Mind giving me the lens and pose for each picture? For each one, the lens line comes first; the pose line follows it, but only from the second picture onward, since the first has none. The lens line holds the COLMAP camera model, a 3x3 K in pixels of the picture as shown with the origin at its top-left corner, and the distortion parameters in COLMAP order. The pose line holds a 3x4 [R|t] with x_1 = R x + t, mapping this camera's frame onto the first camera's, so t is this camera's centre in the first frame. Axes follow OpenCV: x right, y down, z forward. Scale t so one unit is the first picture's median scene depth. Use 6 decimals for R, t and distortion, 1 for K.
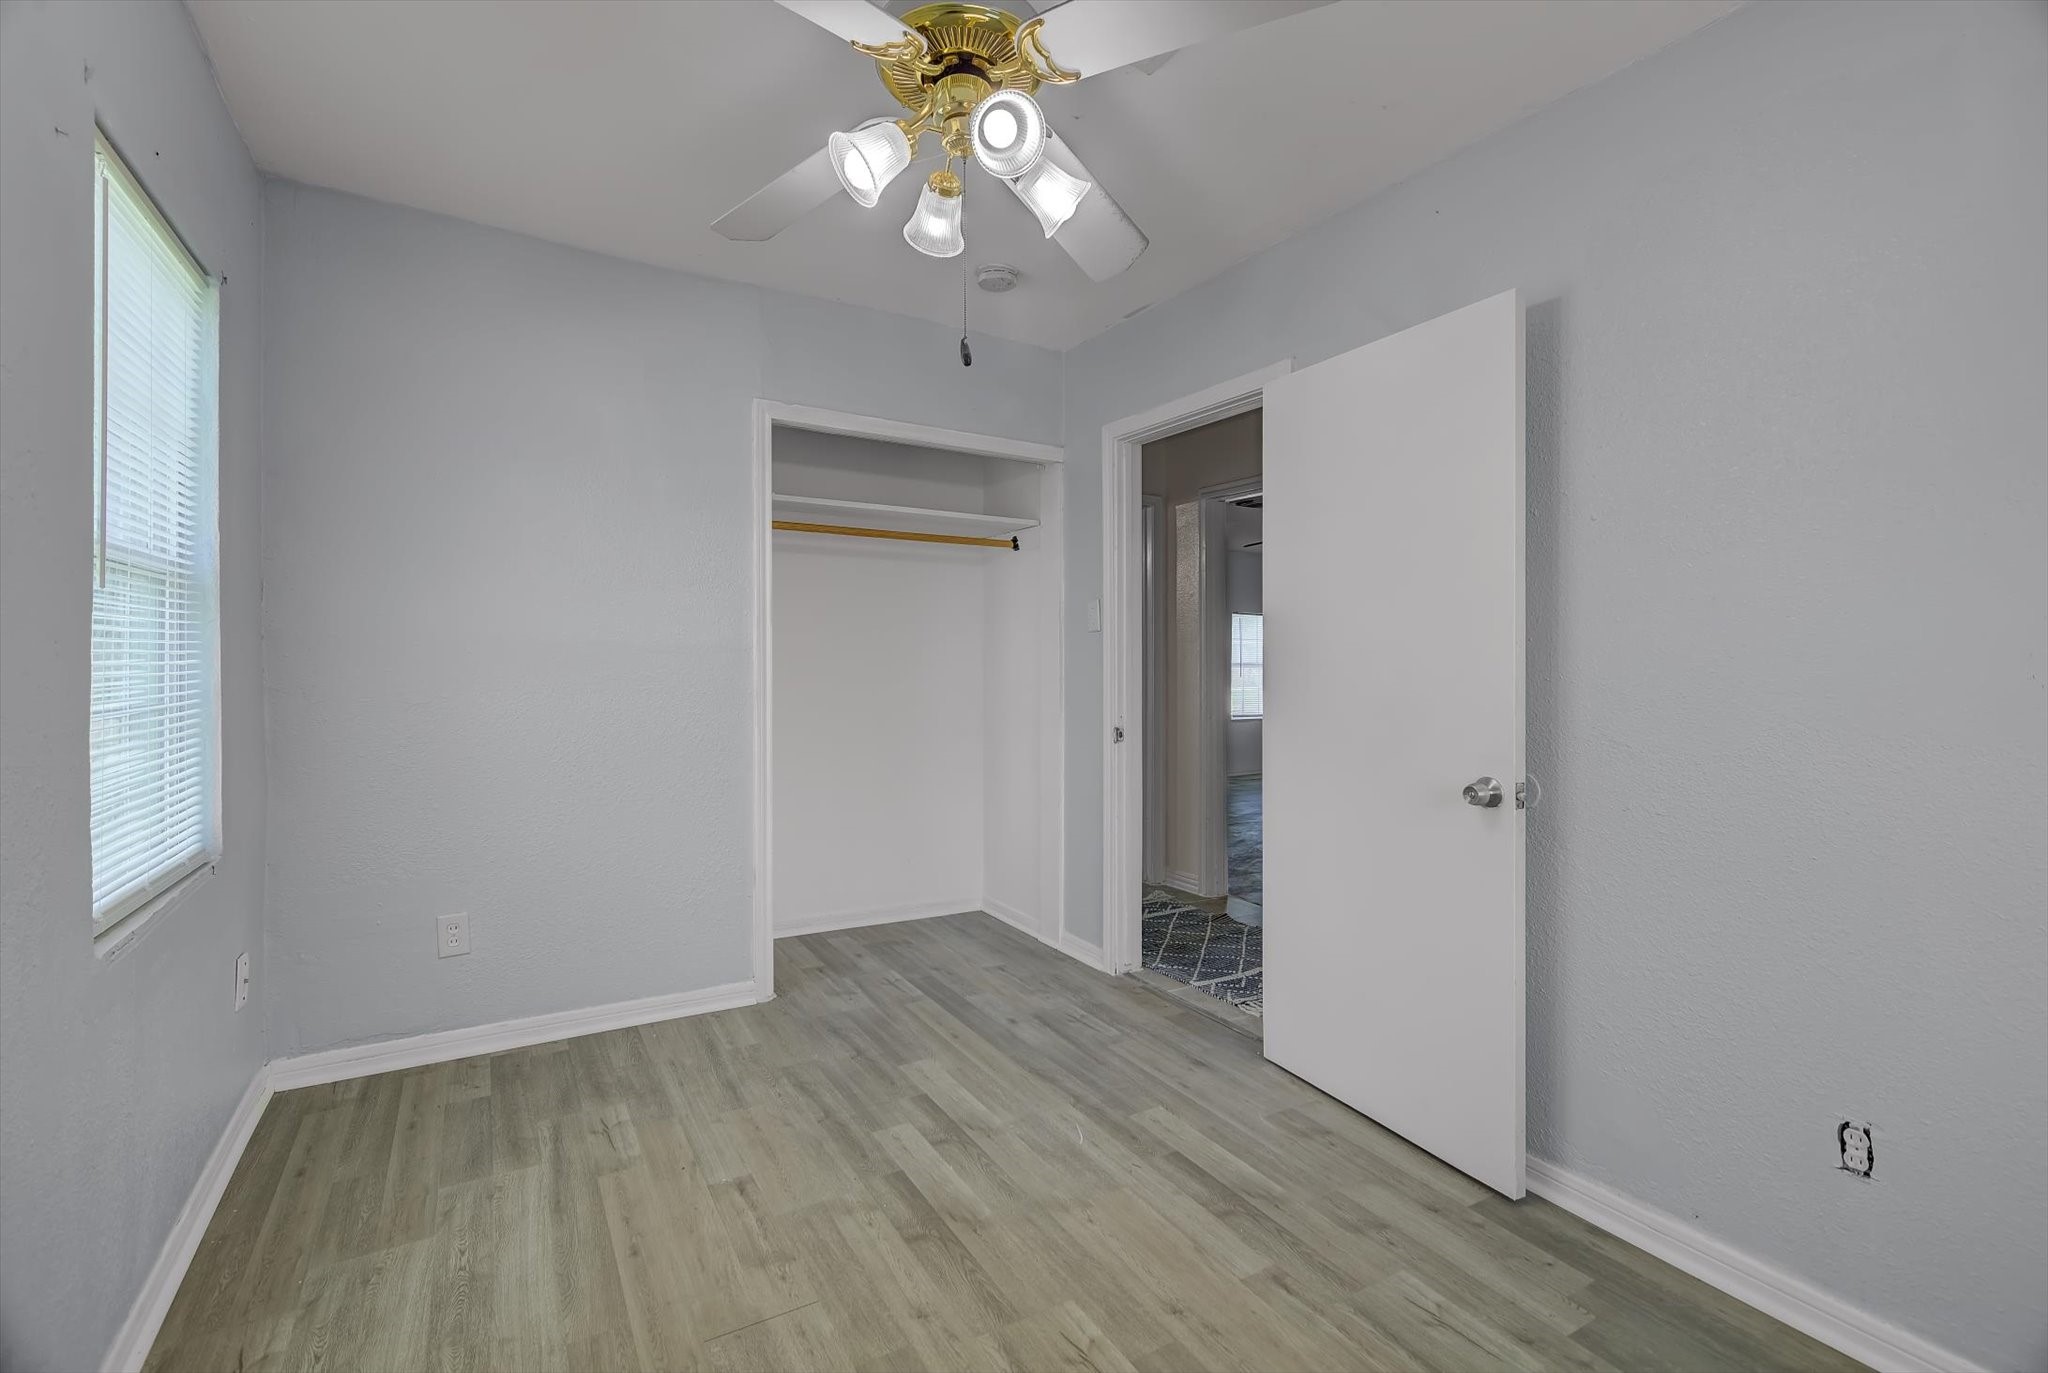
lens RADIAL K [[906.7, 0, 1030.7], [0, 906.7, 675.2], [0, 0, 1]] dist [0.001746, 0.000563]
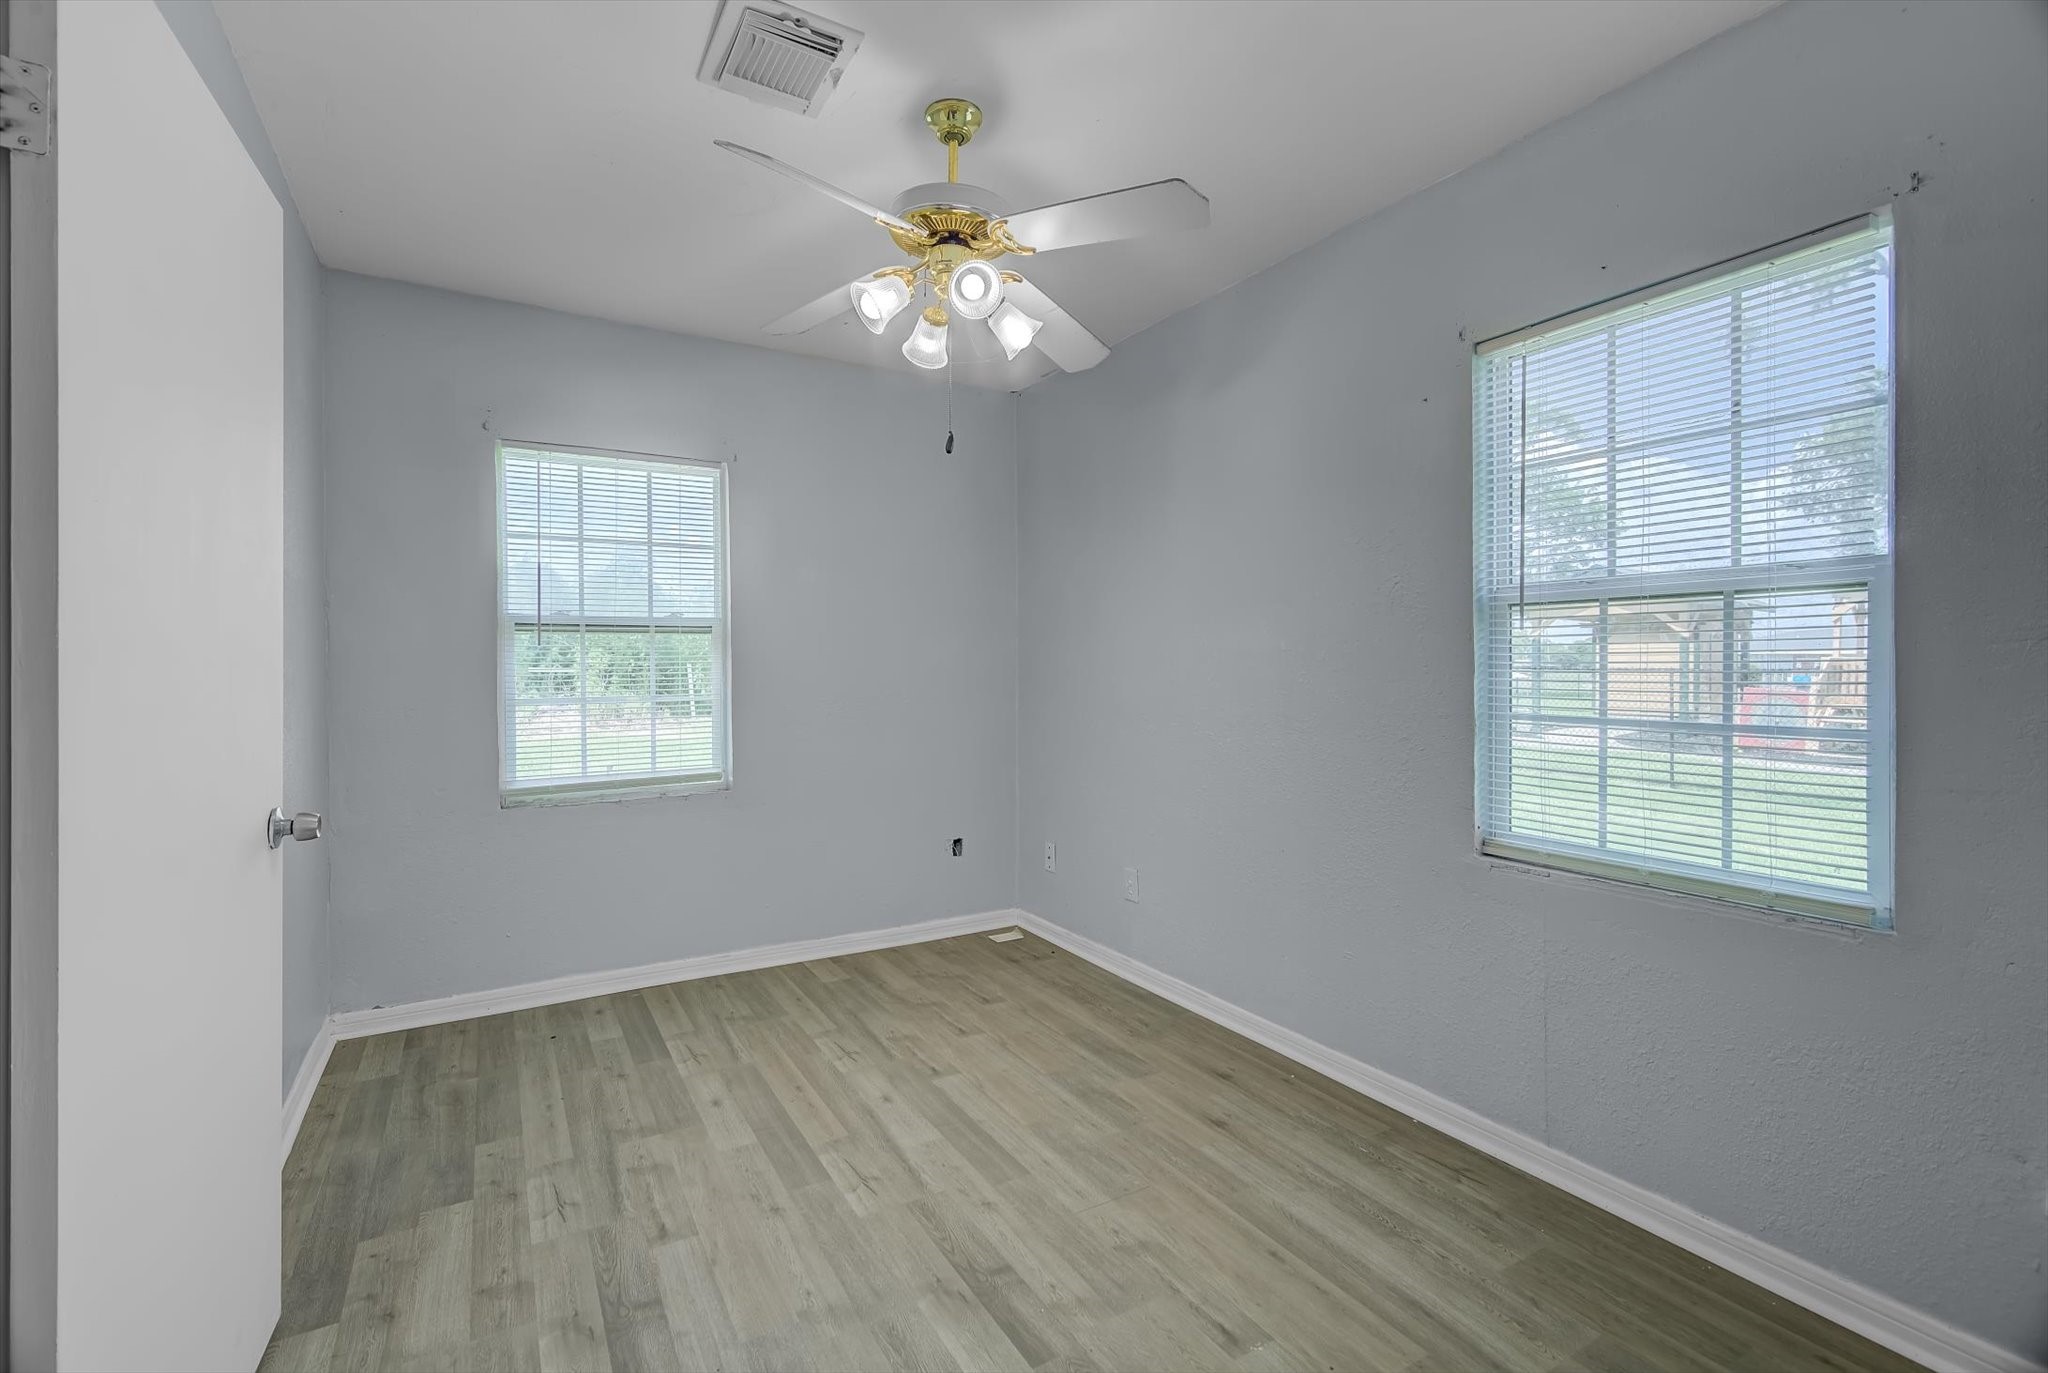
lens RADIAL K [[906.7, 0, 1019.9], [0, 906.7, 676.4], [0, 0, 1]] dist [0.001746, 0.000563]
pose [[-0.999835, -0.011972, 0.013698, -0.154484], [-0.011718, 0.999761, 0.018449, -0.025567], [-0.013916, 0.018285, -0.999736, 1.969400]]
